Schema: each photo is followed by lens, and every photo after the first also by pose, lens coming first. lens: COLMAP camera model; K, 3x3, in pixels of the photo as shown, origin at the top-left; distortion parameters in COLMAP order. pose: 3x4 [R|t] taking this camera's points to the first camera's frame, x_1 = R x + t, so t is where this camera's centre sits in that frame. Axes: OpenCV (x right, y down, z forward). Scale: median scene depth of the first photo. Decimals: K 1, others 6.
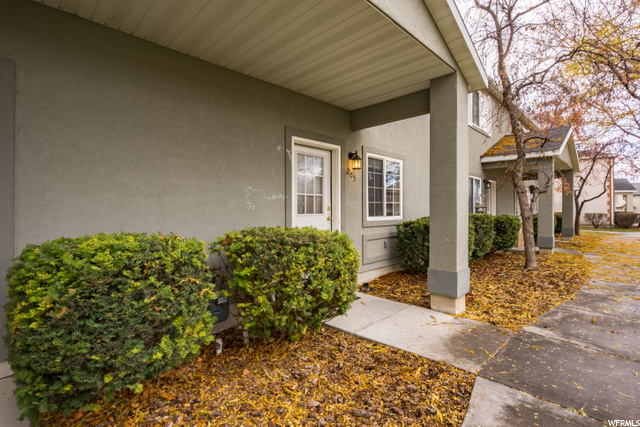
lens RADIAL K [[297.3, 0, 320.4], [0, 297.3, 209.2], [0, 0, 1]] dist [-0.002928, 0.003797]
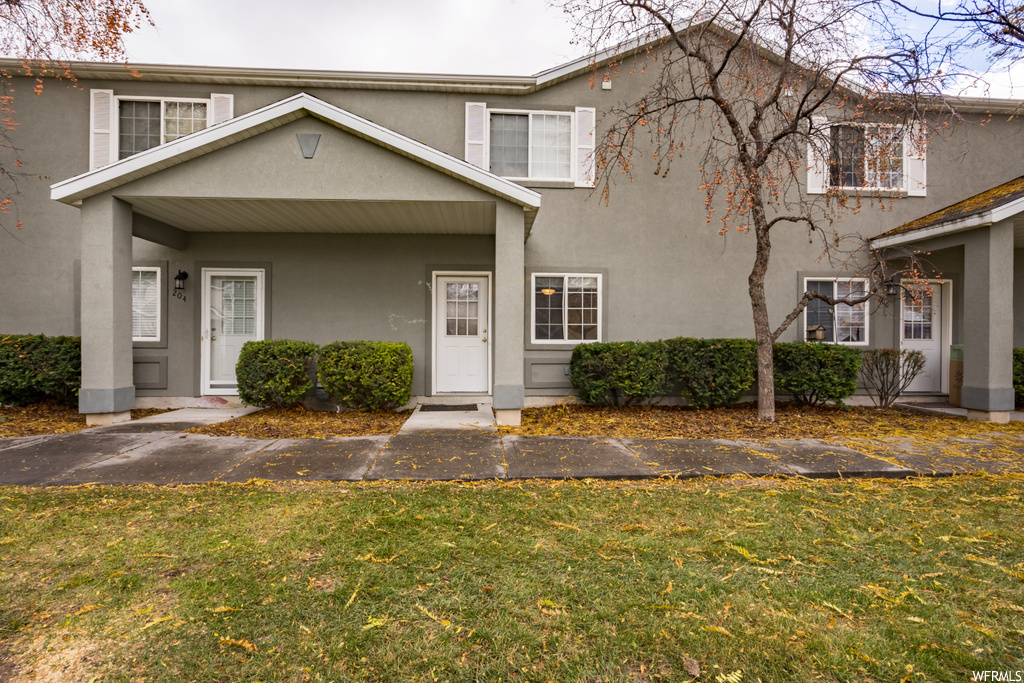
lens RADIAL K [[475.7, 0, 519.5], [0, 475.7, 341.7], [0, 0, 1]] dist [-0.002928, 0.003797]
pose [[0.748107, 0.005676, -0.663554, 1.271044], [-0.006443, 0.999978, 0.001290, 0.034802], [0.663547, 0.003311, 0.748127, -0.198976]]
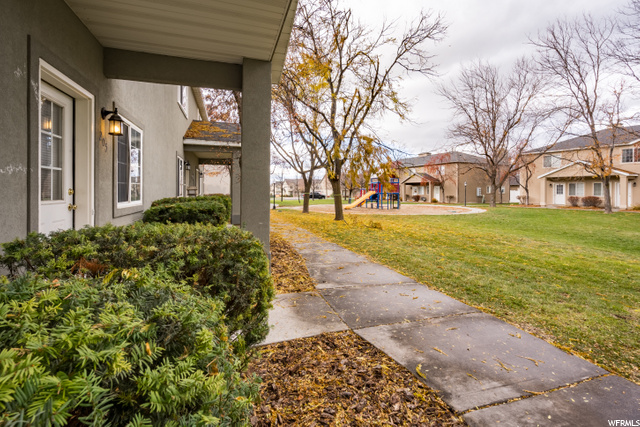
lens RADIAL K [[310.0, 0, 324.0], [0, 310.0, 191.9], [0, 0, 1]] dist [-0.002375, -0.000175]
pose [[0.456752, -0.000142, 0.889594, -0.307479], [-0.003466, 0.999992, 0.001939, -0.004681], [-0.889587, -0.003968, 0.456748, 0.242887]]
